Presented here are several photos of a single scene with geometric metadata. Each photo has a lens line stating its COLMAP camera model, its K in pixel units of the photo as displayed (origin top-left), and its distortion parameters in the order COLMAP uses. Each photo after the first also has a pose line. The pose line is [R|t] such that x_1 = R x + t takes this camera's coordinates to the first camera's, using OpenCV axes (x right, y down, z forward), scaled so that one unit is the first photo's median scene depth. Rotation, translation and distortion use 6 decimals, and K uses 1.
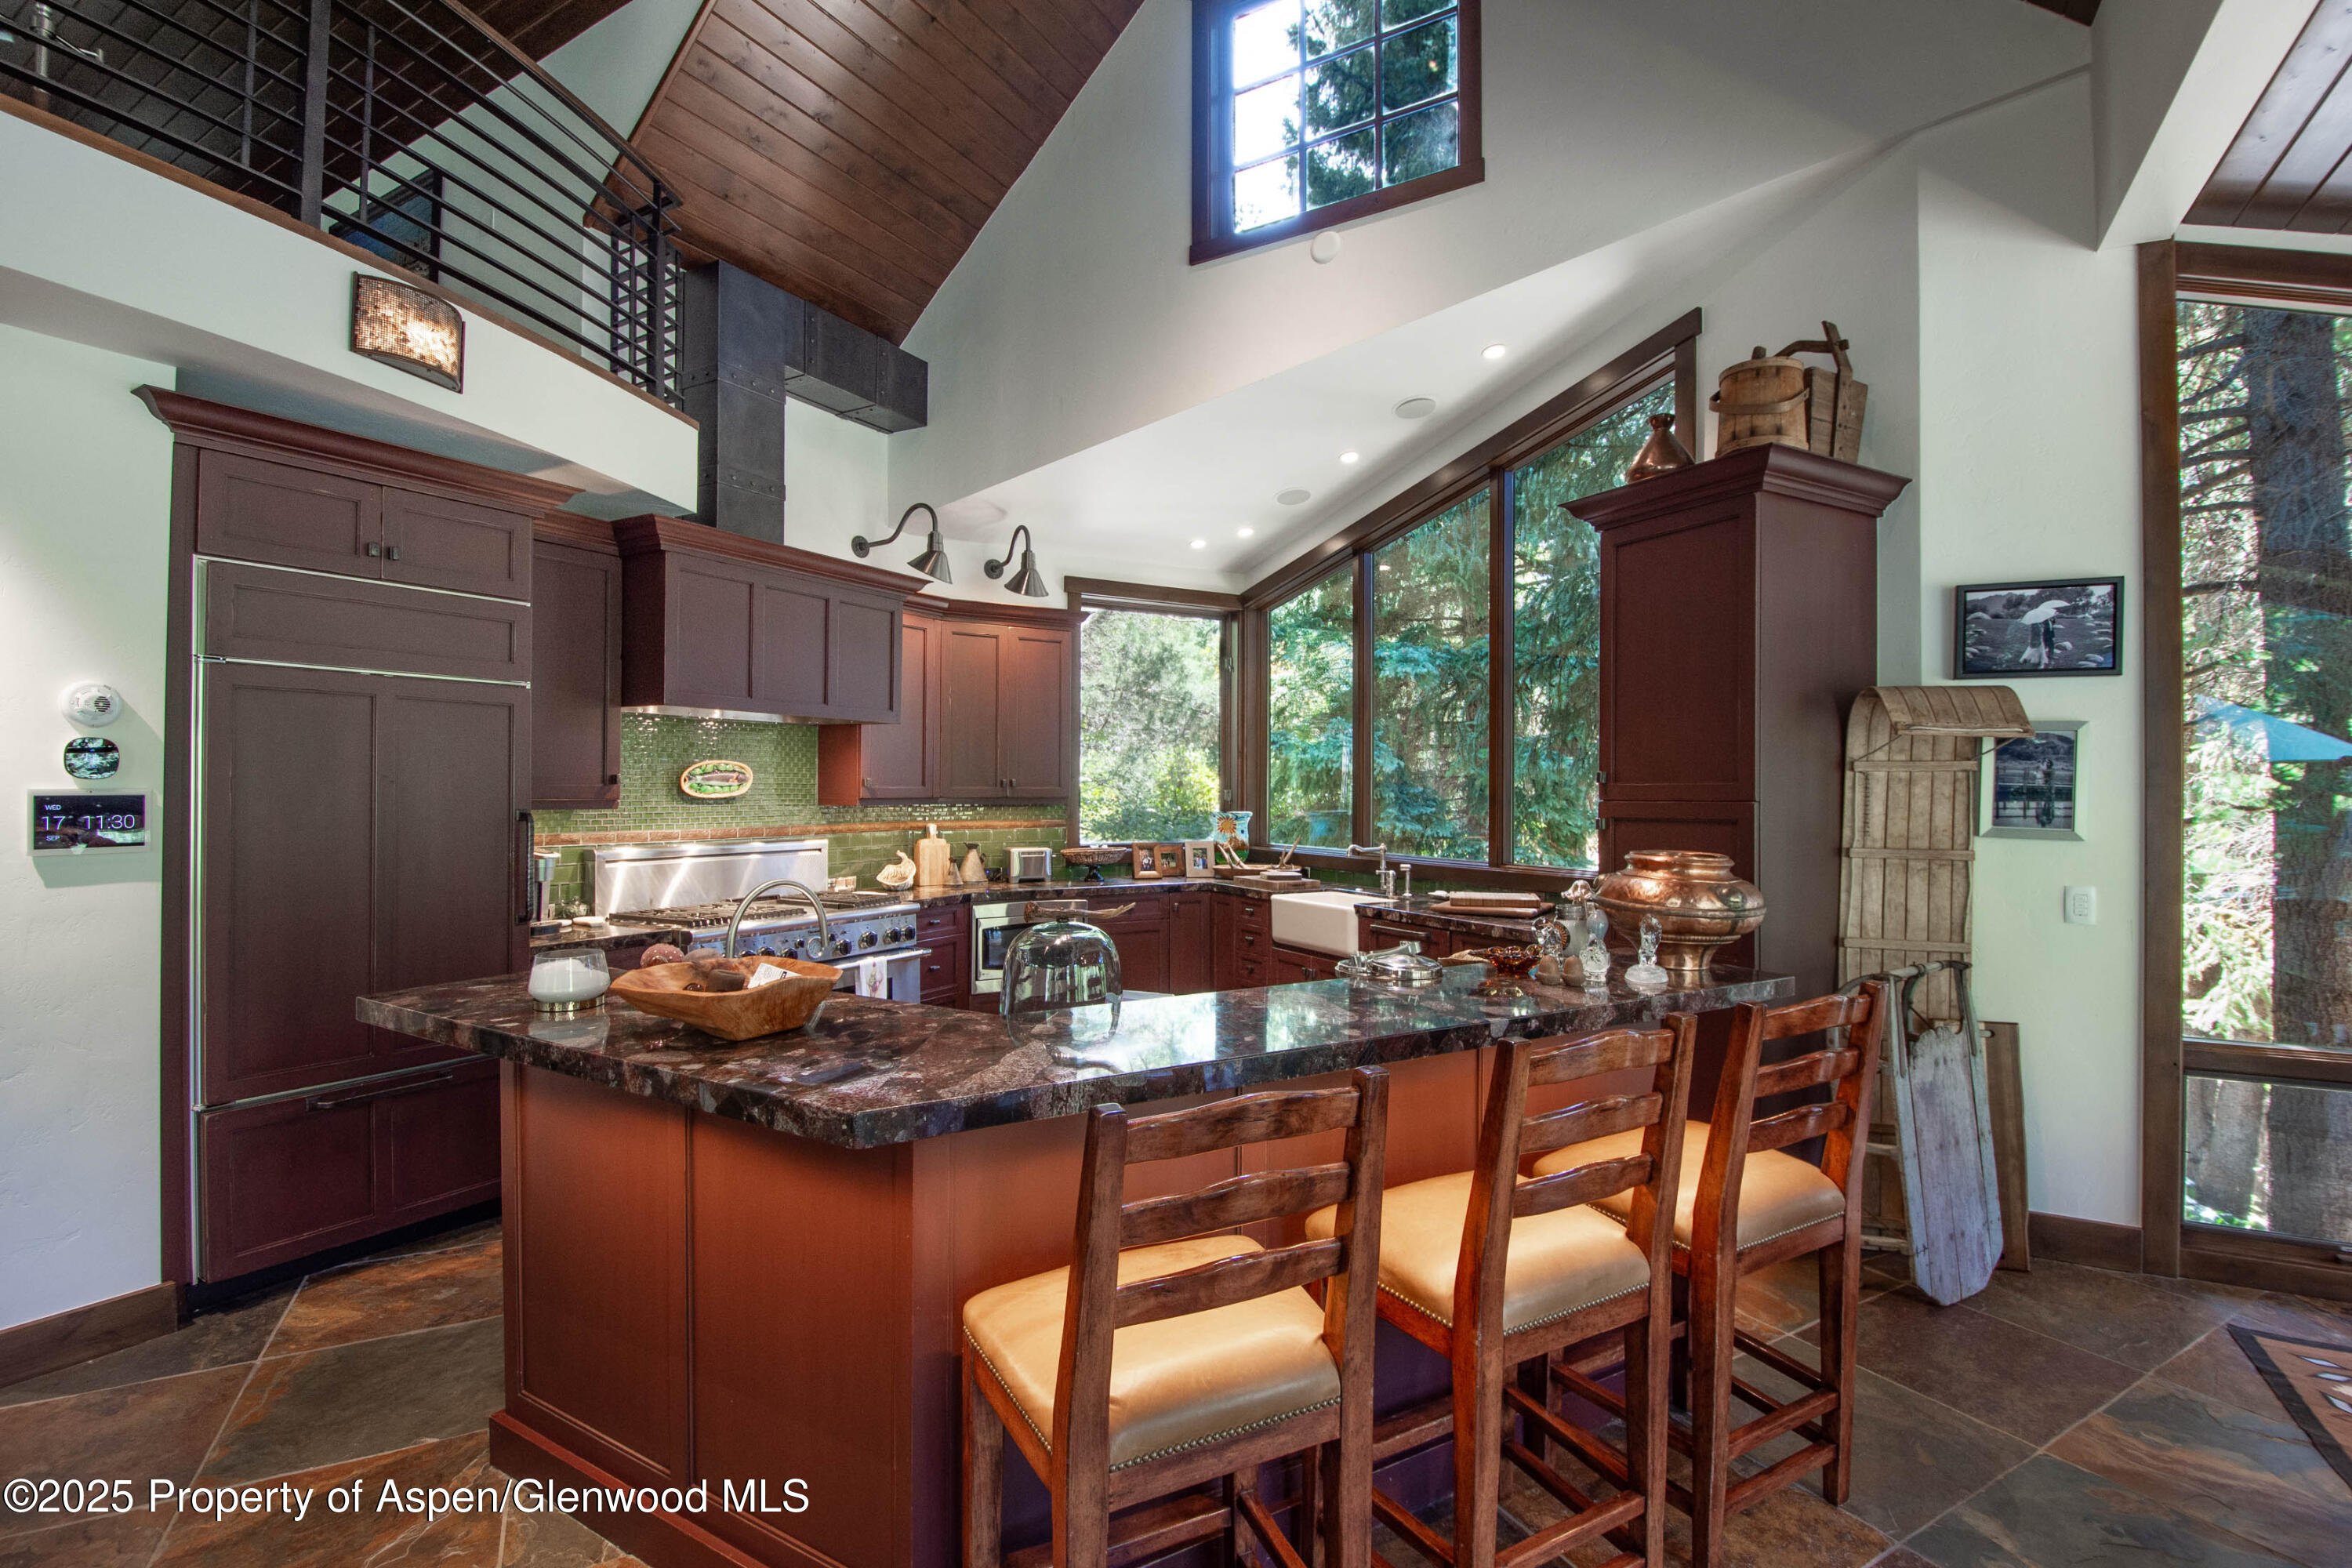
lens RADIAL K [[1074.4, 0, 1176.0], [0, 1074.4, 784.0], [0, 0, 1]] dist [0.000648, -0.000533]
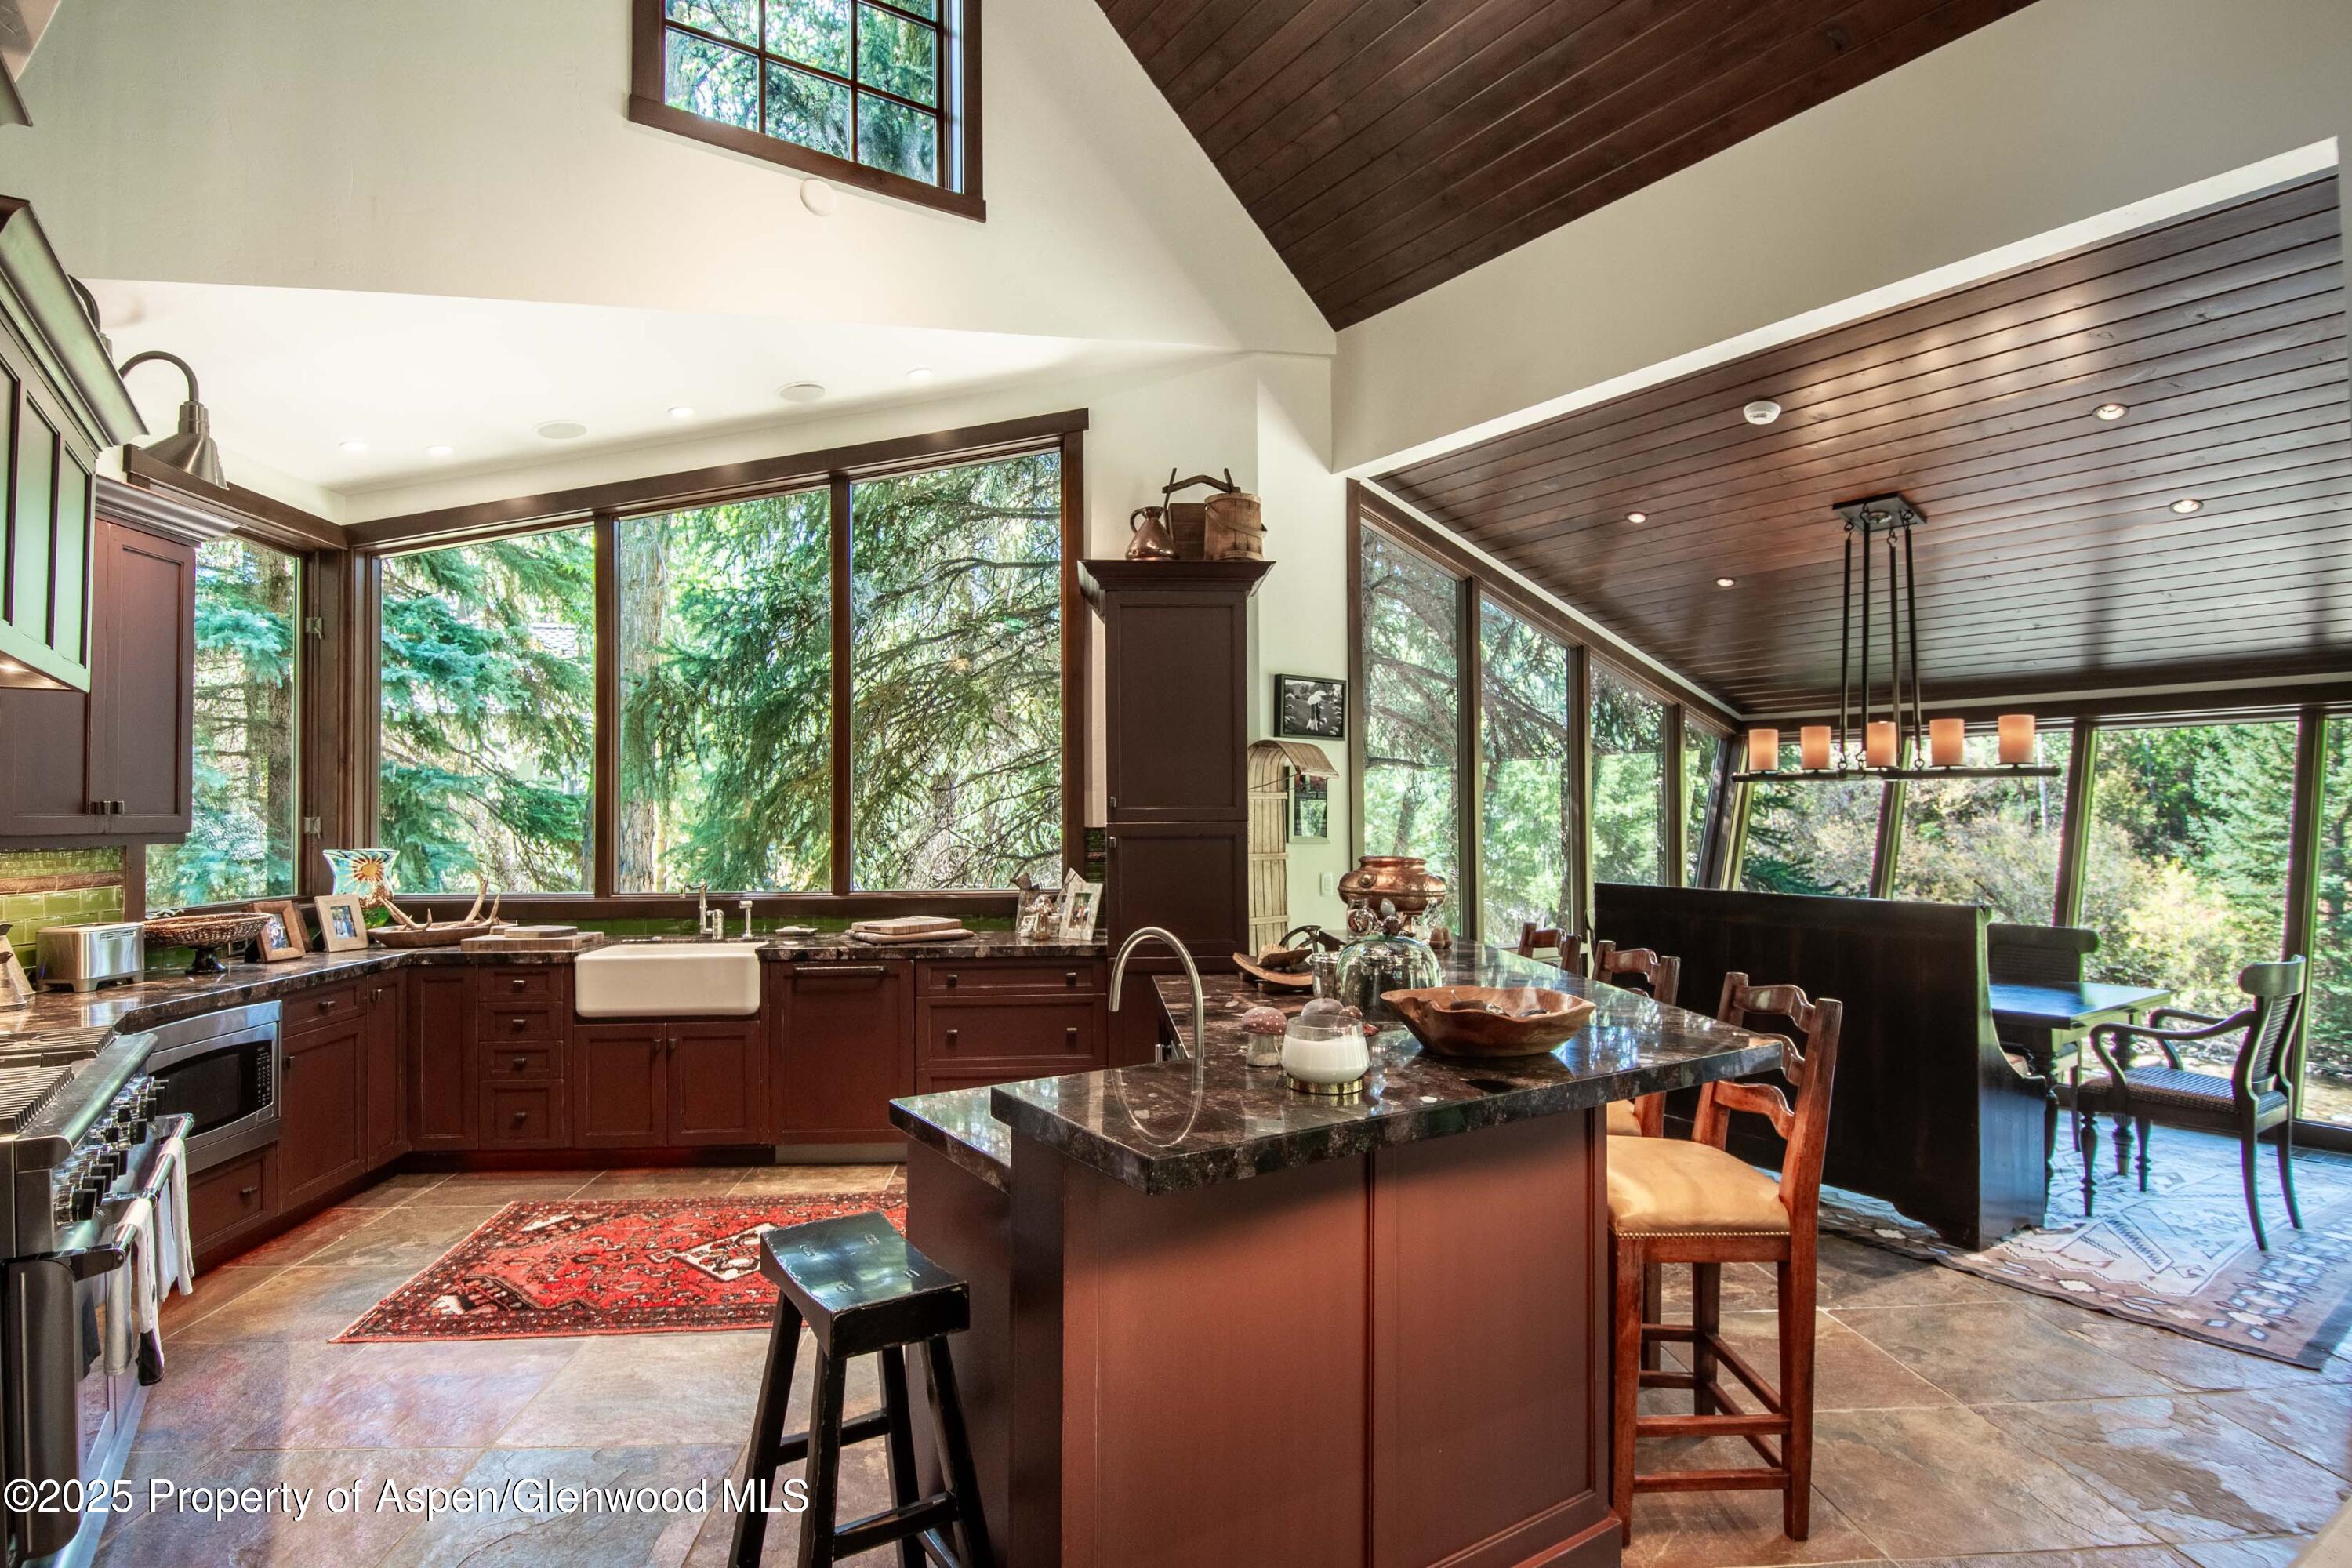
lens RADIAL K [[1224.7, 0, 1176.0], [0, 1224.7, 784.0], [0, 0, 1]] dist [0.000024, -0.000136]
pose [[0.417737, 0.016394, 0.908420, -0.829032], [0.000325, 0.999834, -0.018193, -0.001967], [-0.908568, 0.007895, 0.417663, 0.411409]]
